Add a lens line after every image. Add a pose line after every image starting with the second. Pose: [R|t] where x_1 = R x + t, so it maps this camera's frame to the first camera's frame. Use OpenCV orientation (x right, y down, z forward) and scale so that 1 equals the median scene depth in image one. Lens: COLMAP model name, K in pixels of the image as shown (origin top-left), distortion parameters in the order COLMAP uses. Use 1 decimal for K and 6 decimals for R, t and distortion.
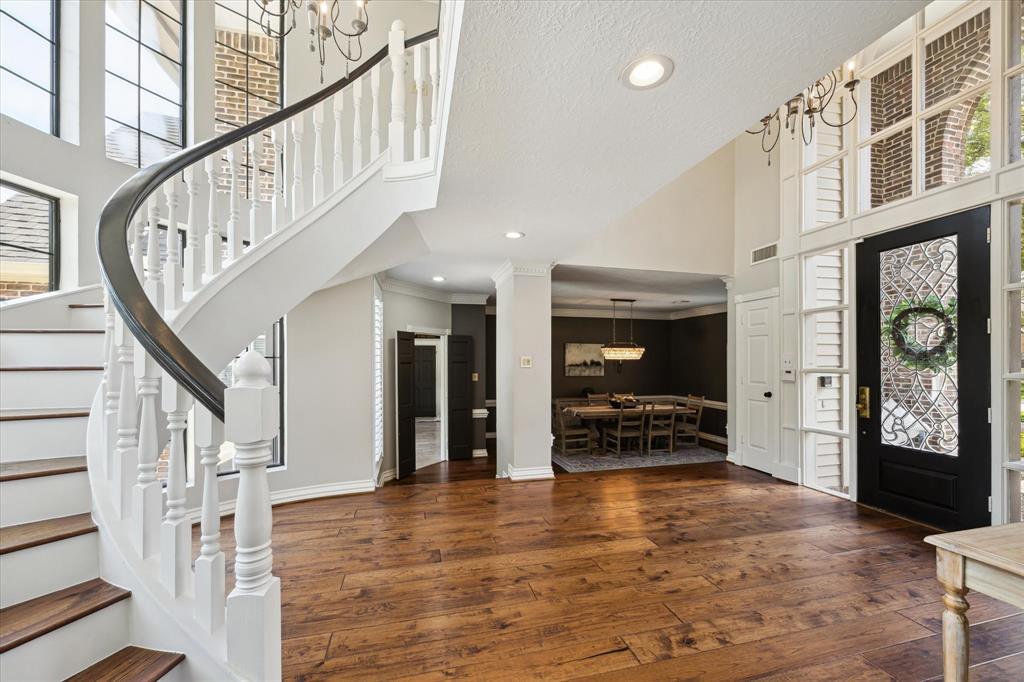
lens RADIAL K [[405.3, 0, 522.3], [0, 405.3, 356.6], [0, 0, 1]] dist [0.000110, 0.000052]
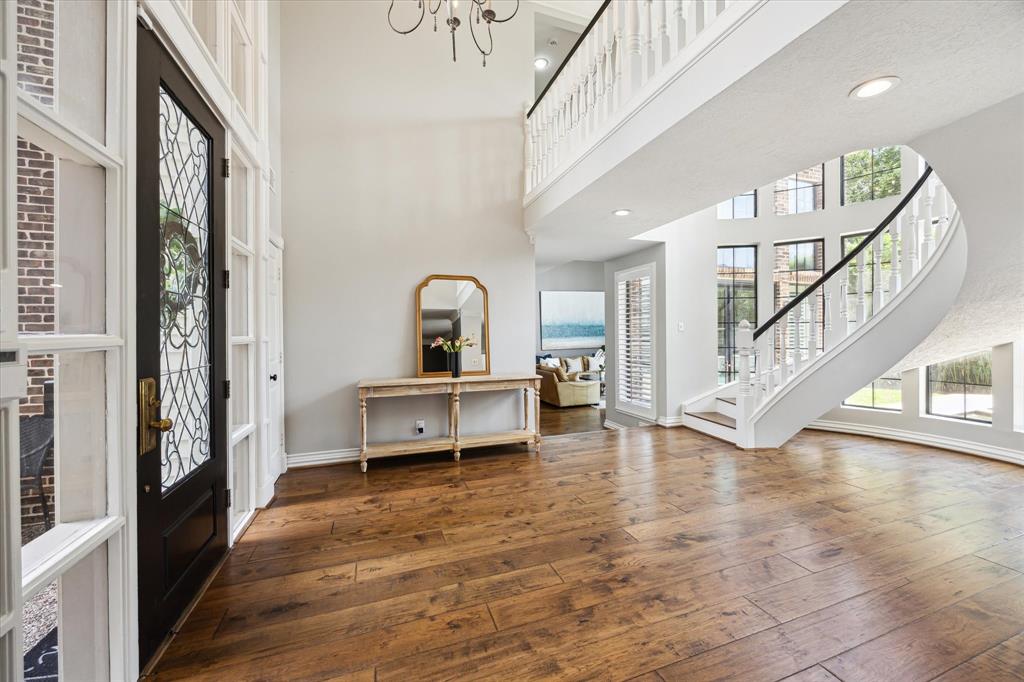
lens RADIAL K [[405.3, 0, 513.2], [0, 405.3, 337.2], [0, 0, 1]] dist [0.000110, 0.000052]
pose [[-0.996533, 0.011654, -0.082381, 0.331515], [0.011394, 0.999929, 0.003620, 0.021878], [0.082417, 0.002669, -0.996594, 0.958552]]
